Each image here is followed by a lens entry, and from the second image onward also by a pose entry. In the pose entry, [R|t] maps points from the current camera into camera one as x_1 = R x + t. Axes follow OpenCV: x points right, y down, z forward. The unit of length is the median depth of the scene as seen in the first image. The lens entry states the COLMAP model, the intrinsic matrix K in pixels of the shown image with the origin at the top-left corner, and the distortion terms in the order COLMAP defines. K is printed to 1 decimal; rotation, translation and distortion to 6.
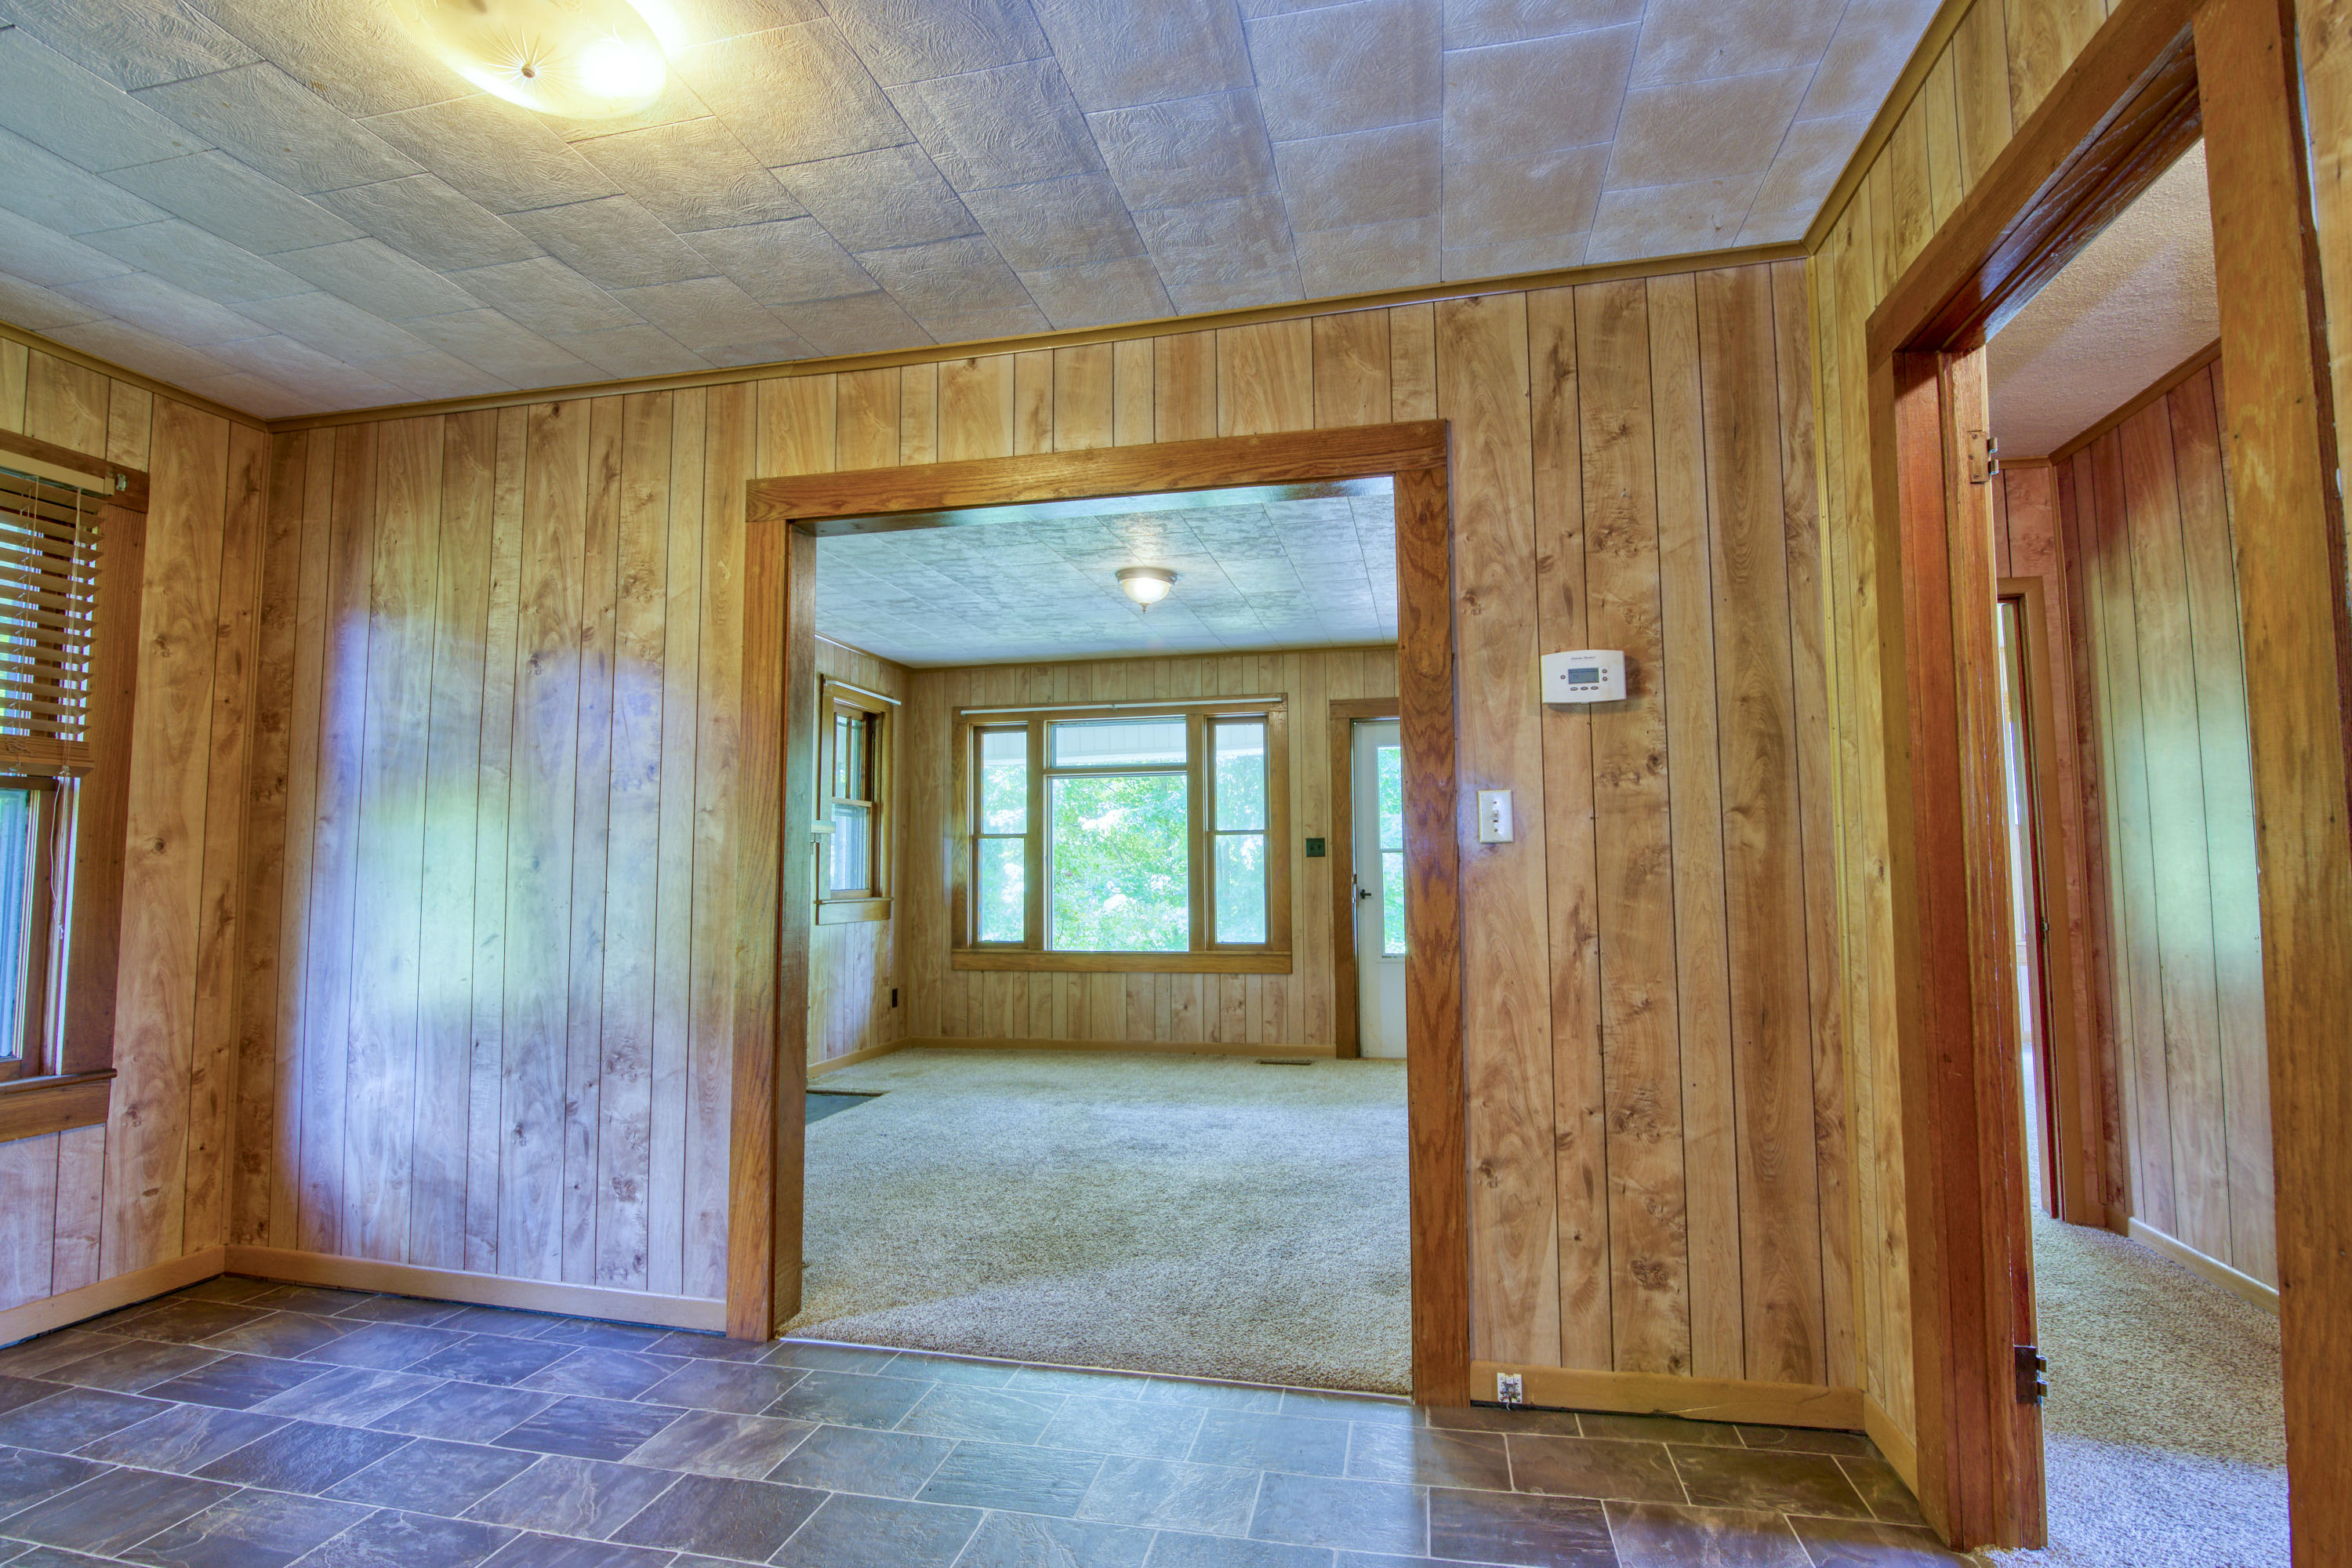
lens RADIAL K [[1078.2, 0, 1127.6], [0, 1078.2, 779.0], [0, 0, 1]] dist [-0.017723, 0.000724]
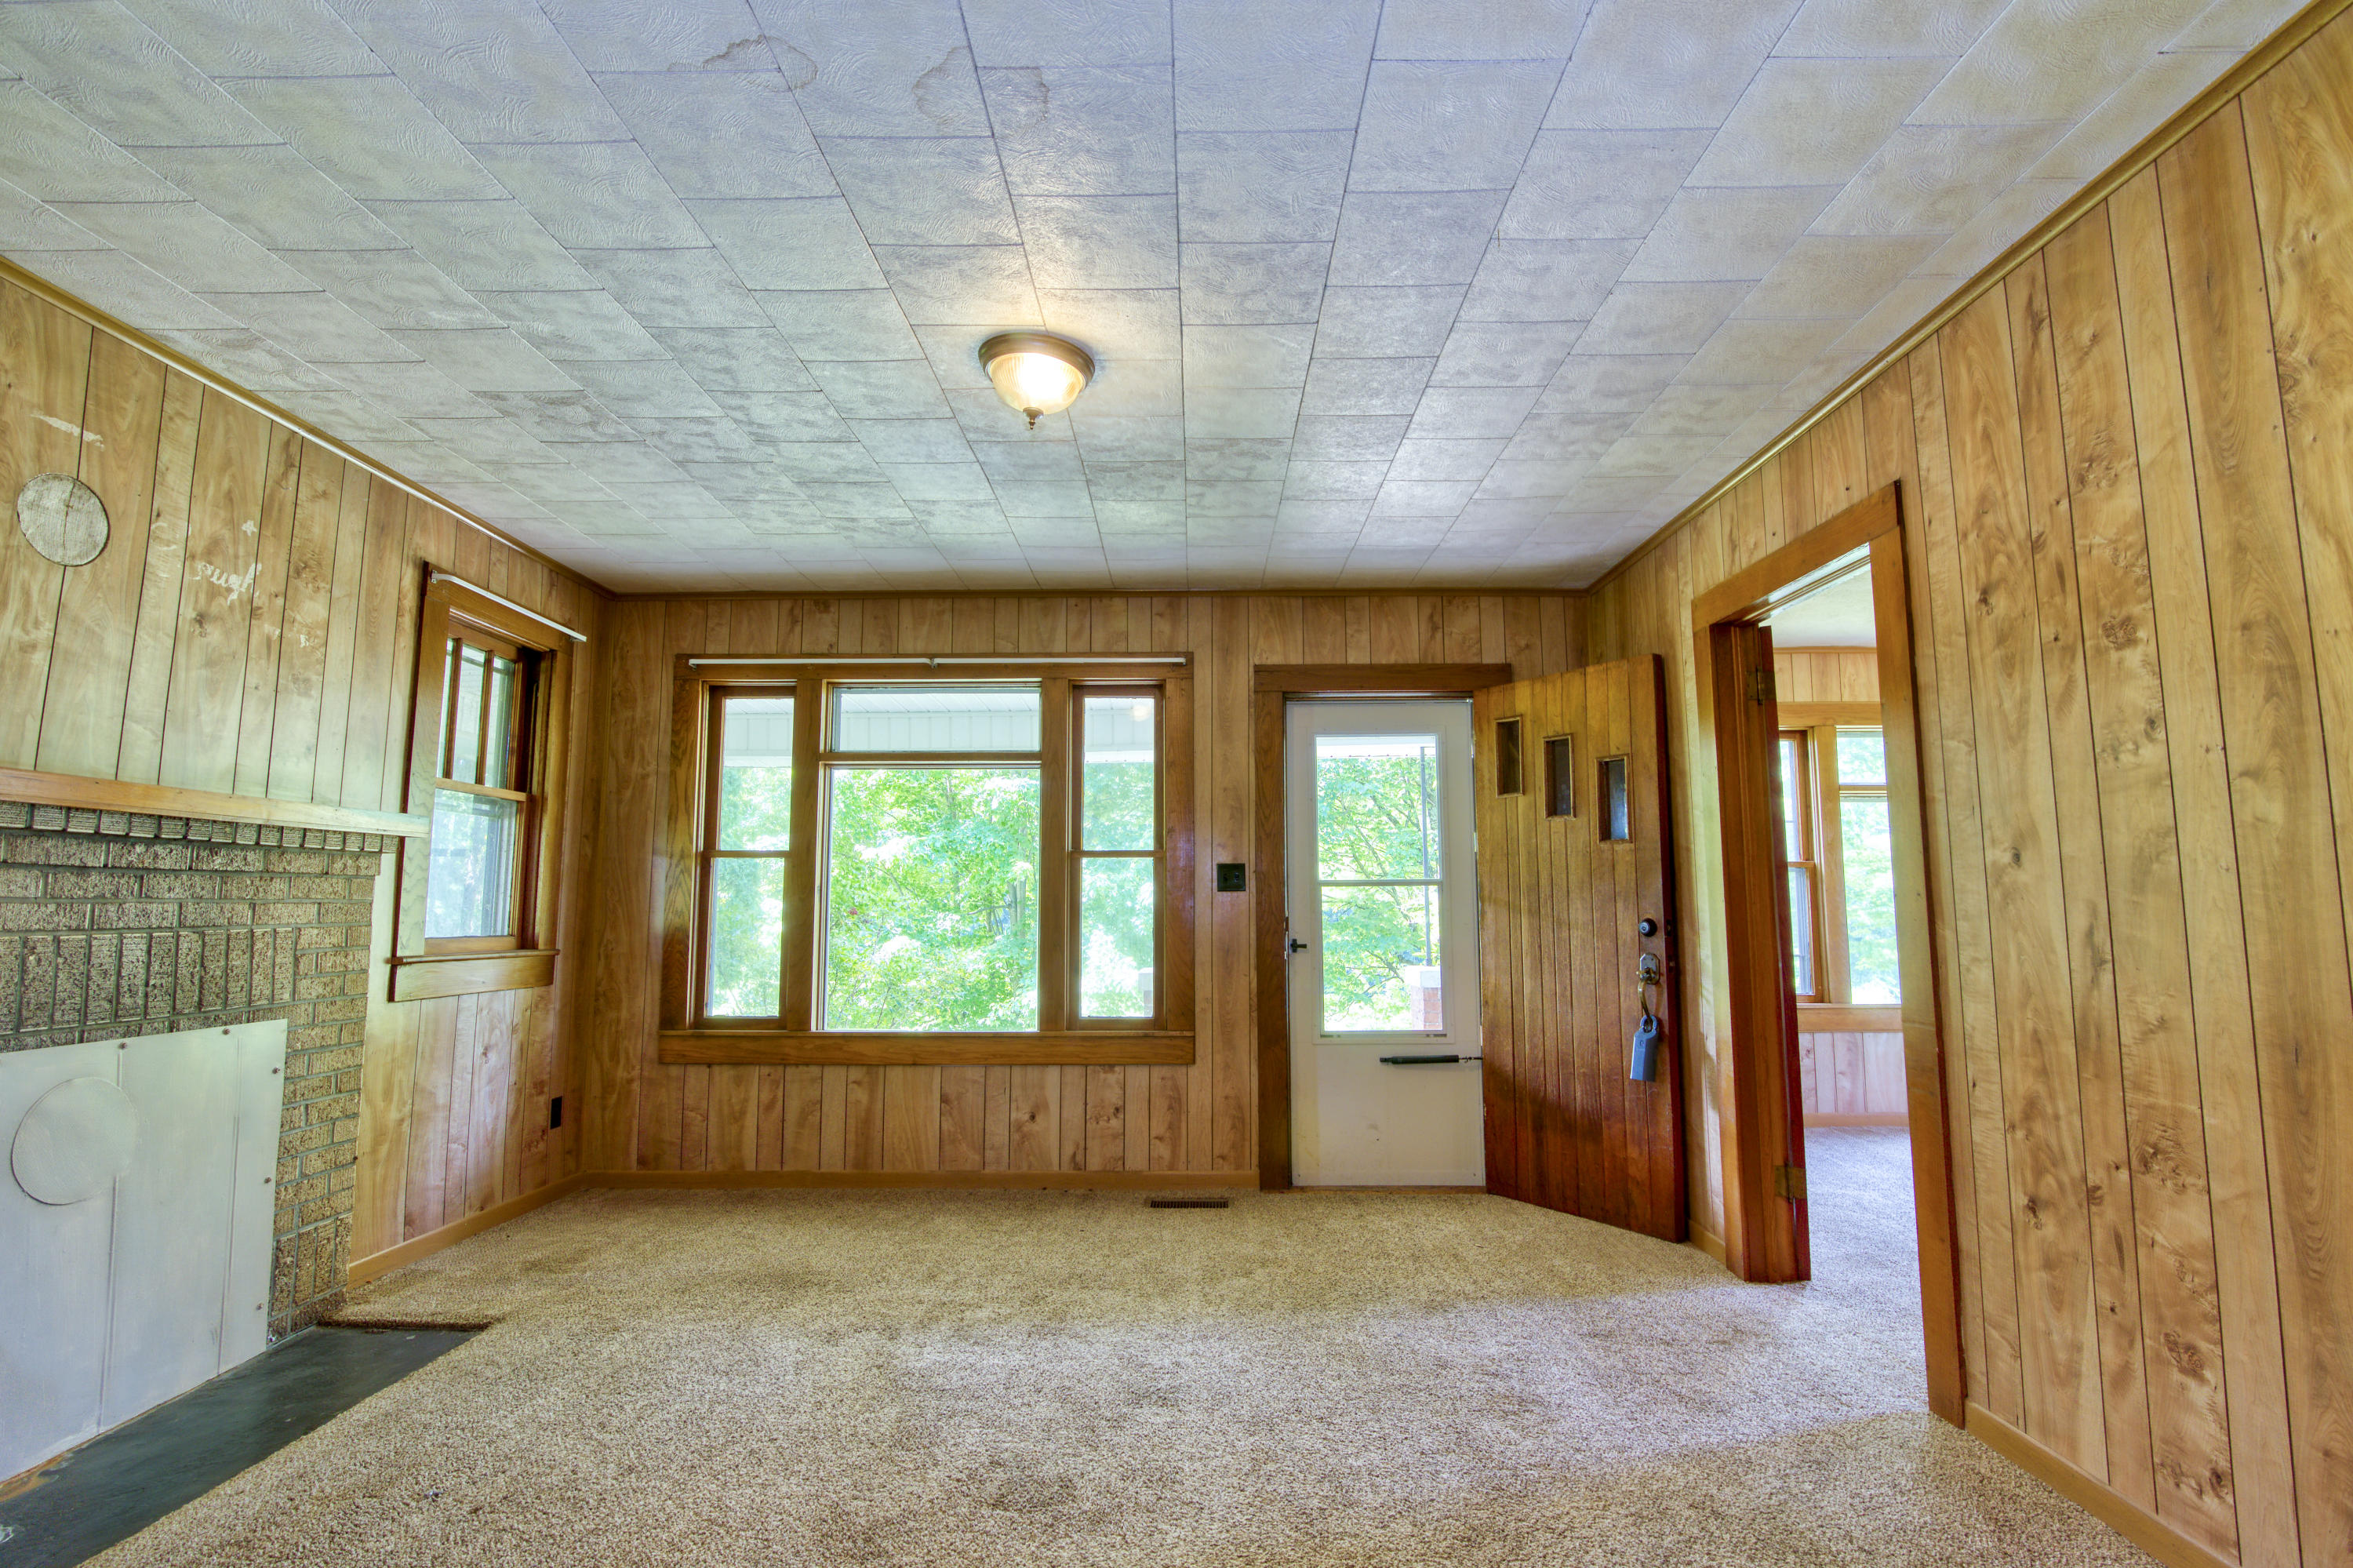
lens RADIAL K [[1078.7, 0, 1149.6], [0, 1078.7, 793.1], [0, 0, 1]] dist [-0.017723, 0.000724]
pose [[0.974258, 0.030997, 0.223295, -0.030080], [-0.026036, 0.999345, -0.025128, 0.028976], [-0.223927, 0.018667, 0.974427, 0.345609]]
